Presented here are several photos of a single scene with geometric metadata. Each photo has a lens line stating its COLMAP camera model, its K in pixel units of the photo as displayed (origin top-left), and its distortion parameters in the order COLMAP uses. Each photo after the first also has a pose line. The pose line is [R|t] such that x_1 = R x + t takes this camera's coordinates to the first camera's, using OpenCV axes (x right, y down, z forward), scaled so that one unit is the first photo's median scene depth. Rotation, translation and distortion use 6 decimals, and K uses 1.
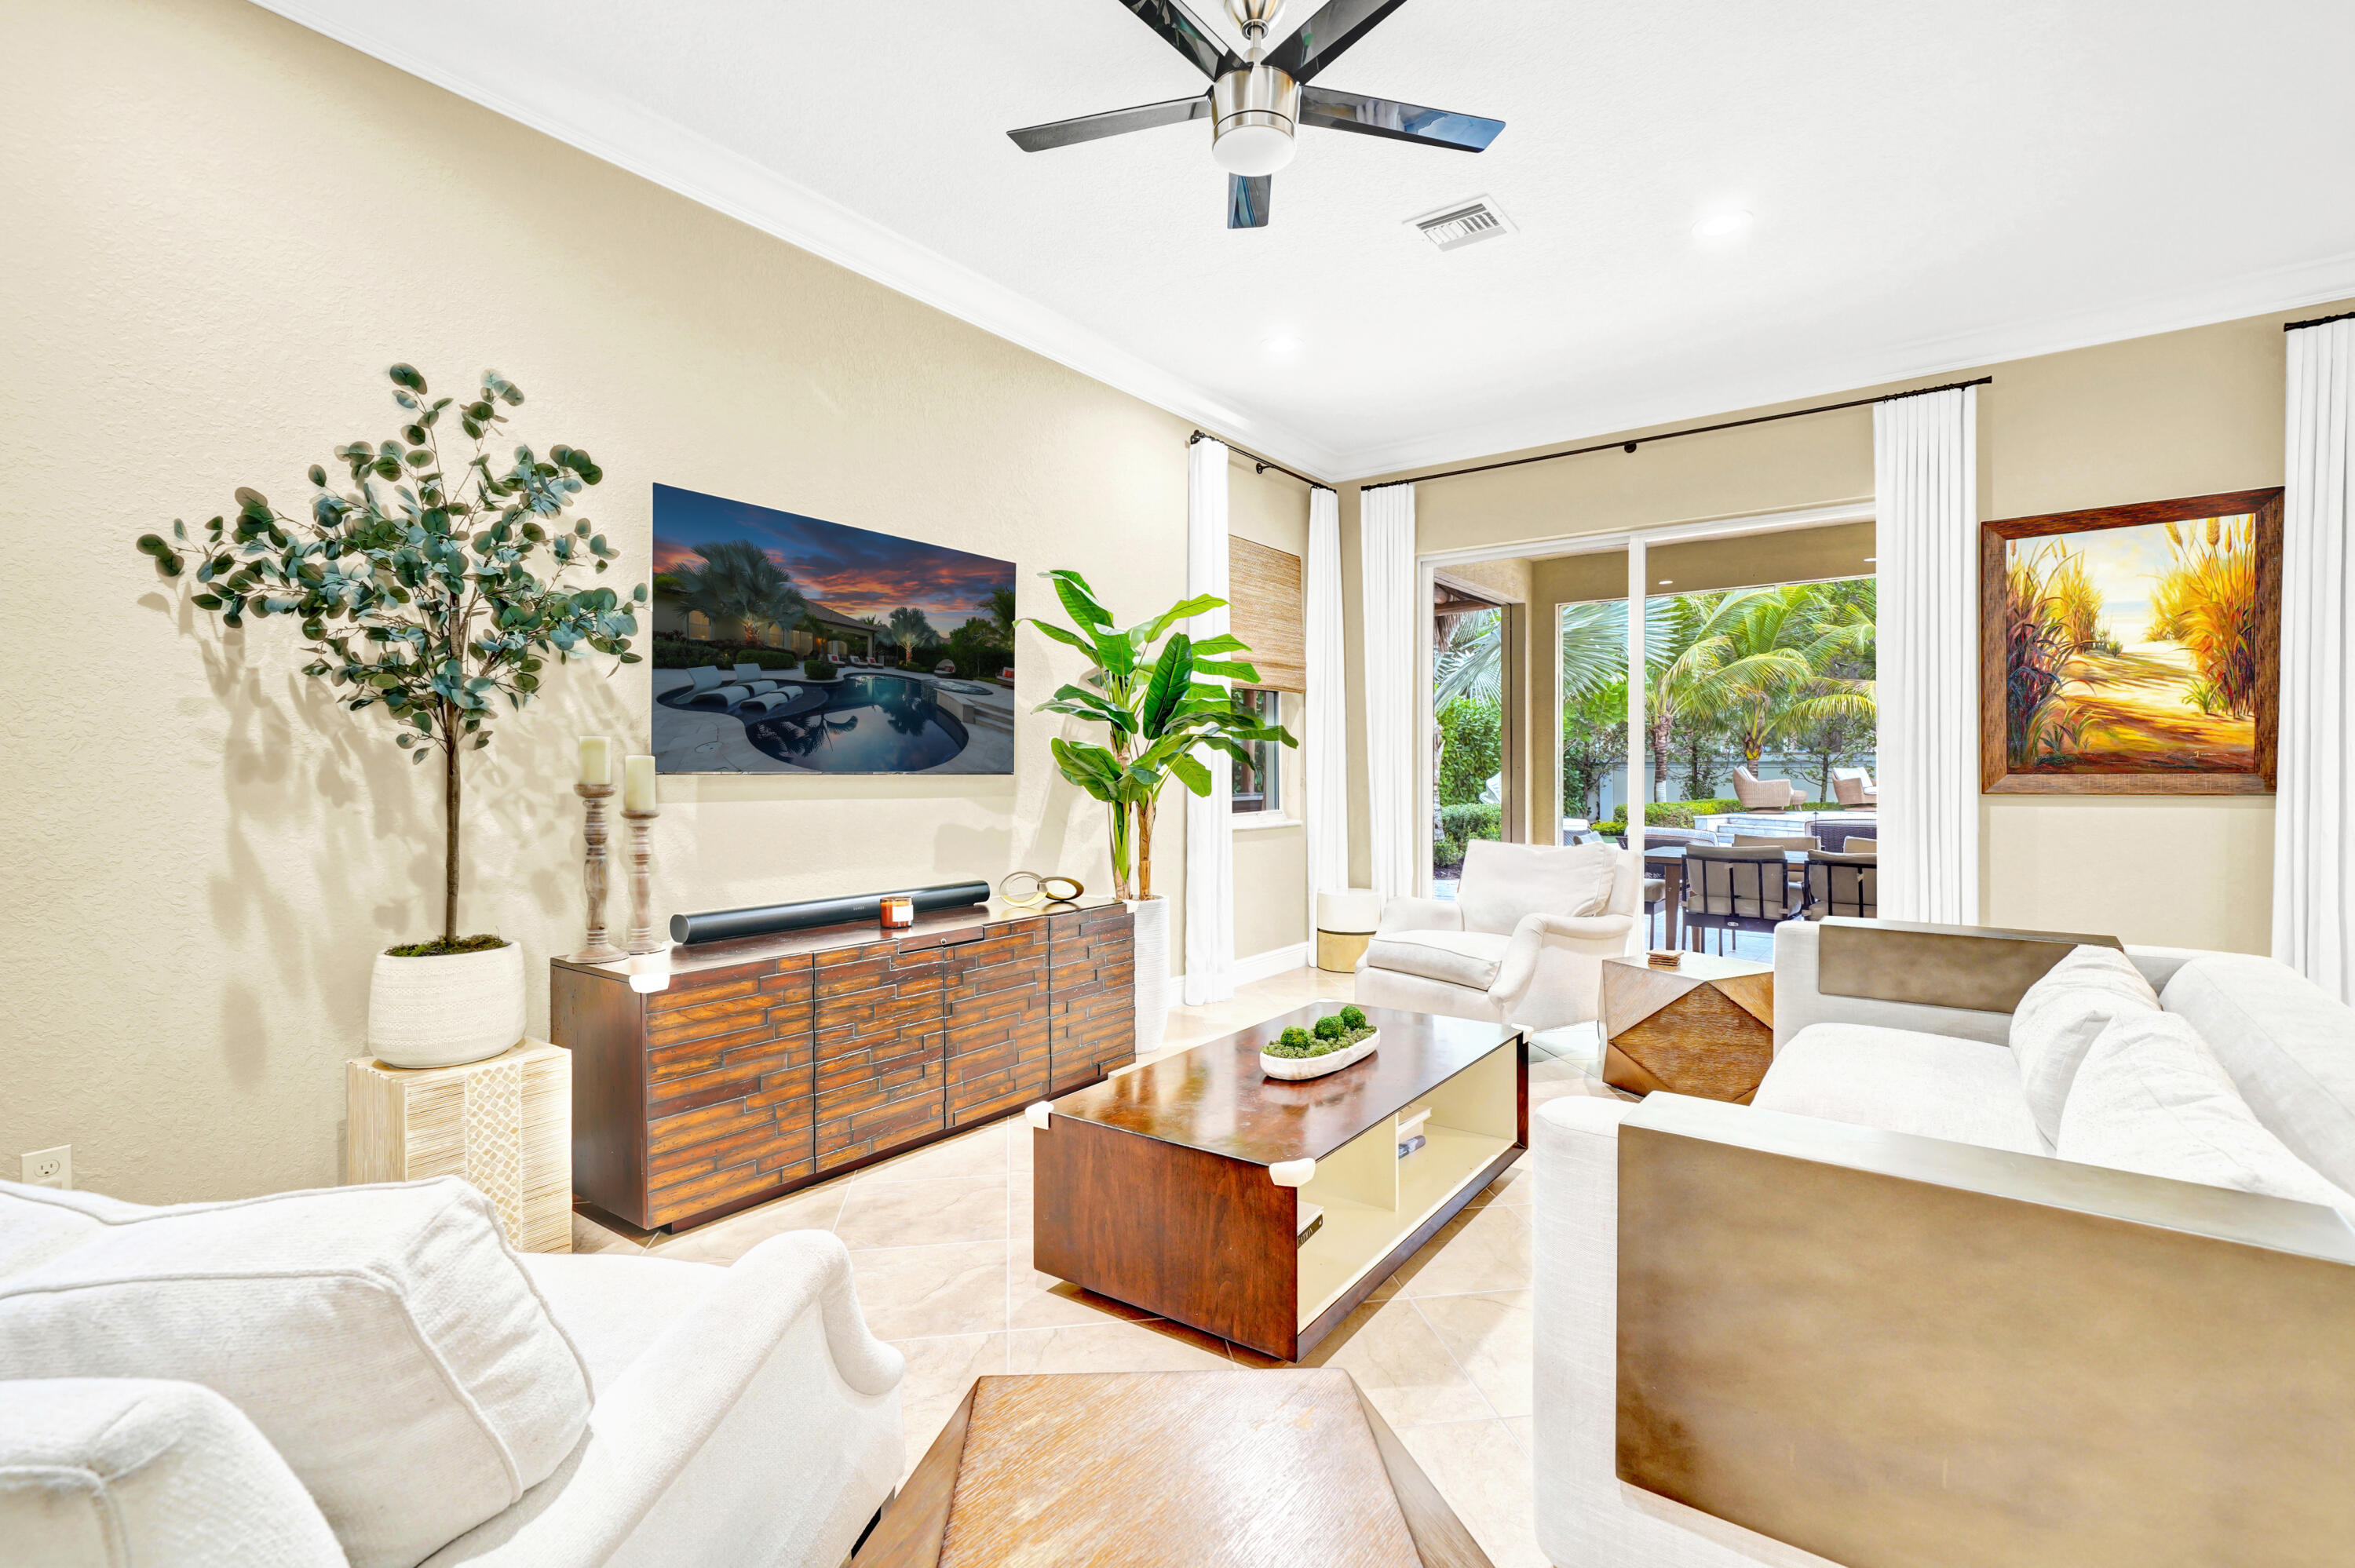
lens RADIAL K [[1058.1, 0, 1161.9], [0, 1058.1, 770.6], [0, 0, 1]] dist [0.009703, -0.000223]
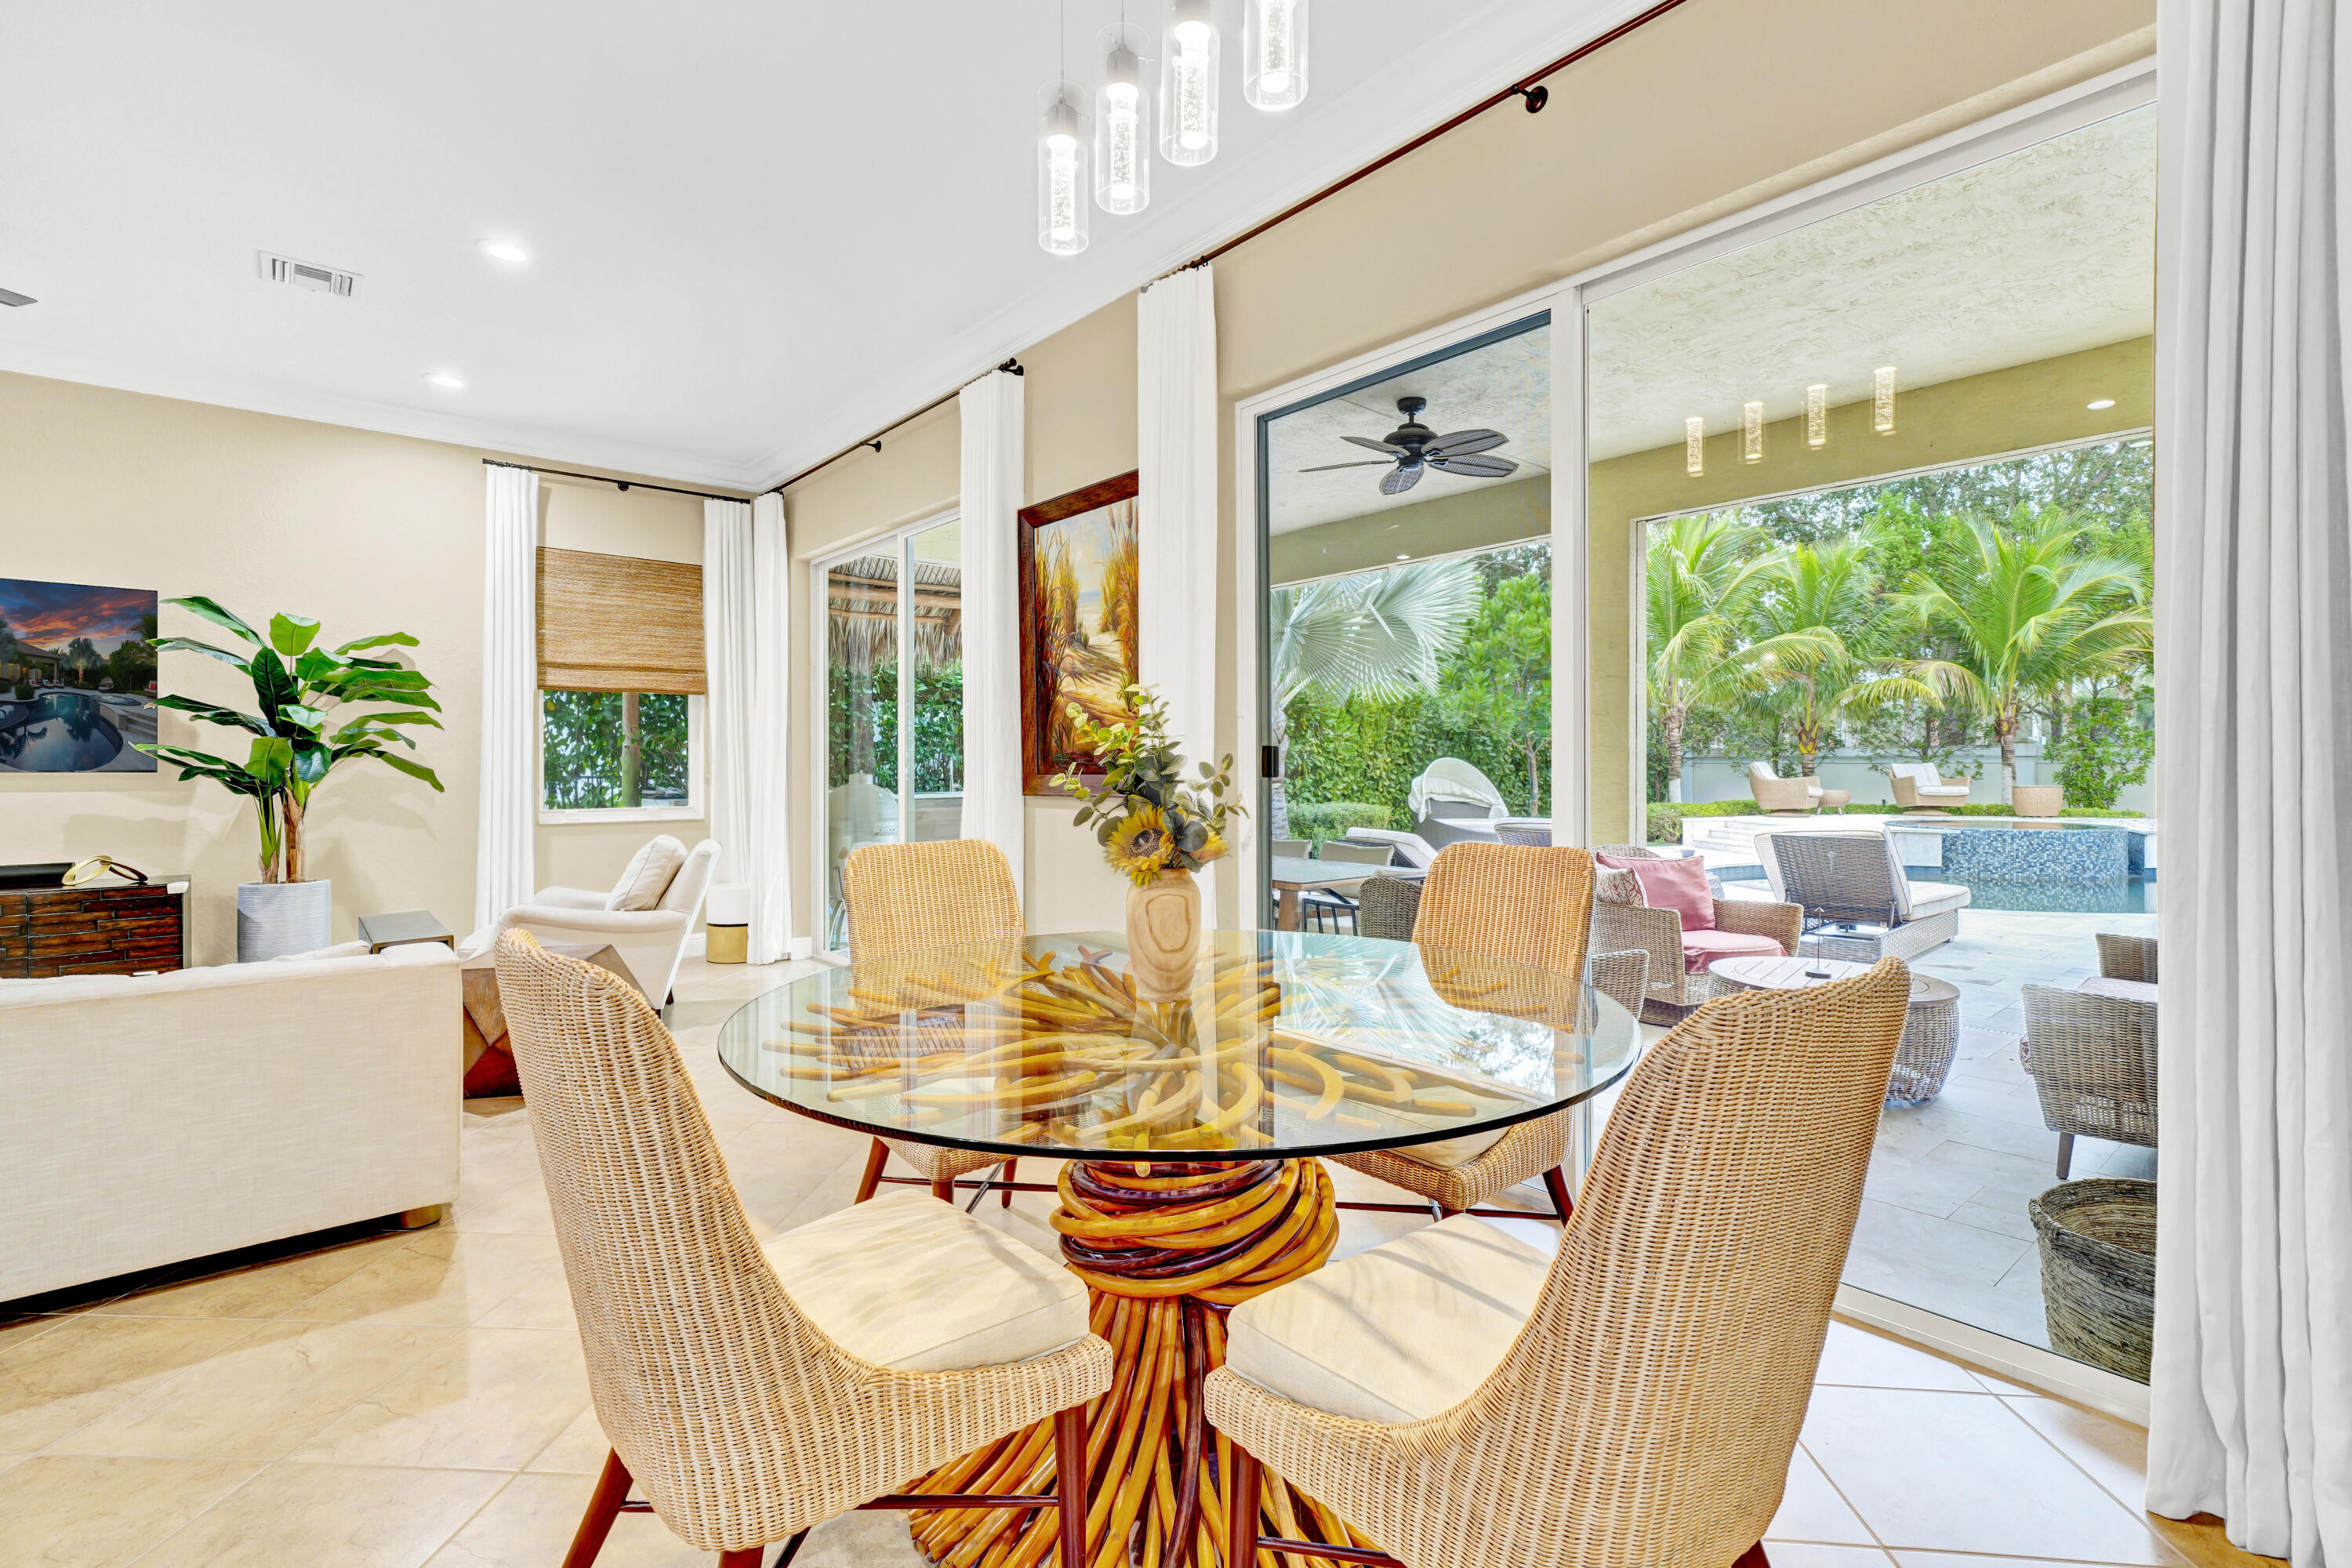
lens RADIAL K [[1093.2, 0, 1148.7], [0, 1093.2, 758.3], [0, 0, 1]] dist [0.016637, 0.000027]
pose [[0.968465, -0.000374, -0.249151, 1.328010], [-0.002189, 0.999948, -0.010009, -0.003519], [0.249142, 0.010239, 0.968413, 0.105817]]
